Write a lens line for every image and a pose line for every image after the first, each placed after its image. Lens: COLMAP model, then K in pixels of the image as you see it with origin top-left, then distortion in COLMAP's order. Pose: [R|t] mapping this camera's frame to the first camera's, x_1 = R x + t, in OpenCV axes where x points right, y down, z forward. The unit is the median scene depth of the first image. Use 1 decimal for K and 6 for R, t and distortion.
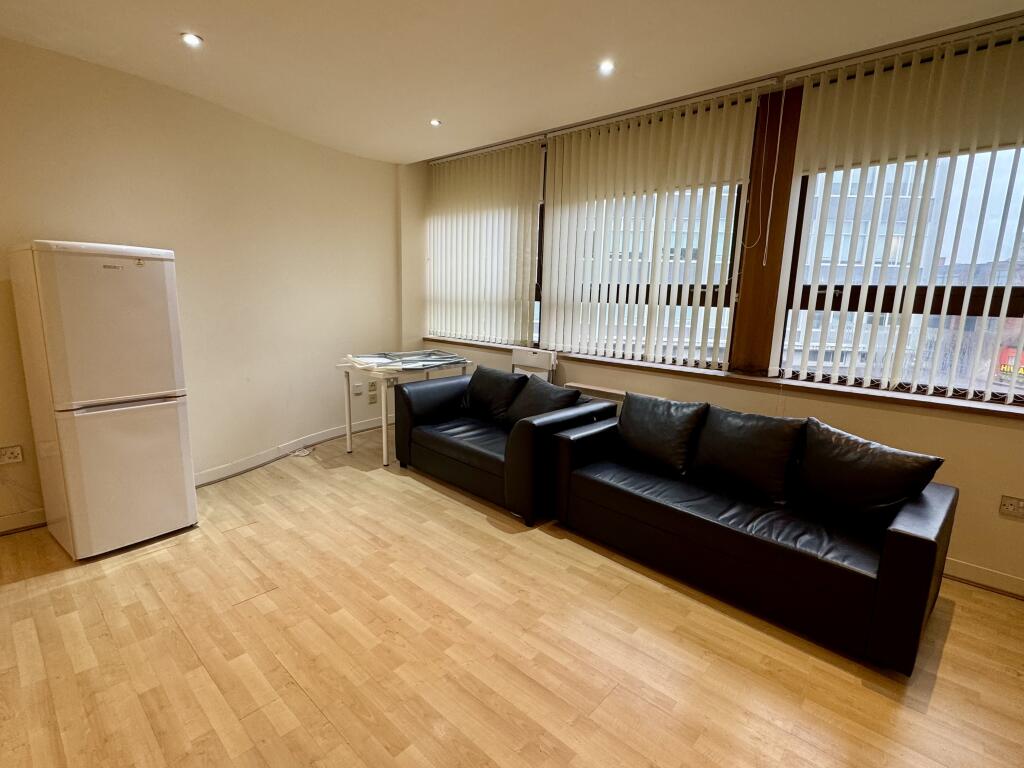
lens RADIAL K [[508.8, 0, 511.2], [0, 508.8, 380.9], [0, 0, 1]] dist [-0.000809, -0.000992]
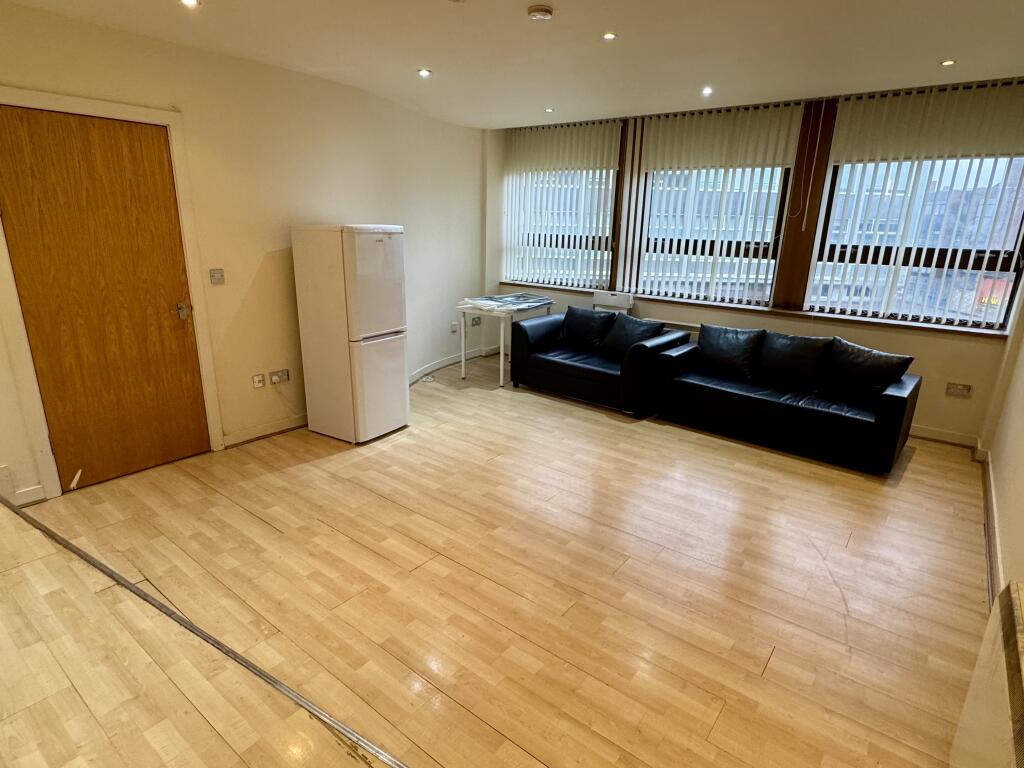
lens RADIAL K [[563.8, 0, 513.1], [0, 563.8, 387.6], [0, 0, 1]] dist [-0.007366, -0.004444]
pose [[0.997024, -0.027069, 0.072188, -0.439654], [0.018459, 0.992916, 0.117376, 0.007093], [-0.074853, -0.115694, 0.990460, -0.540857]]
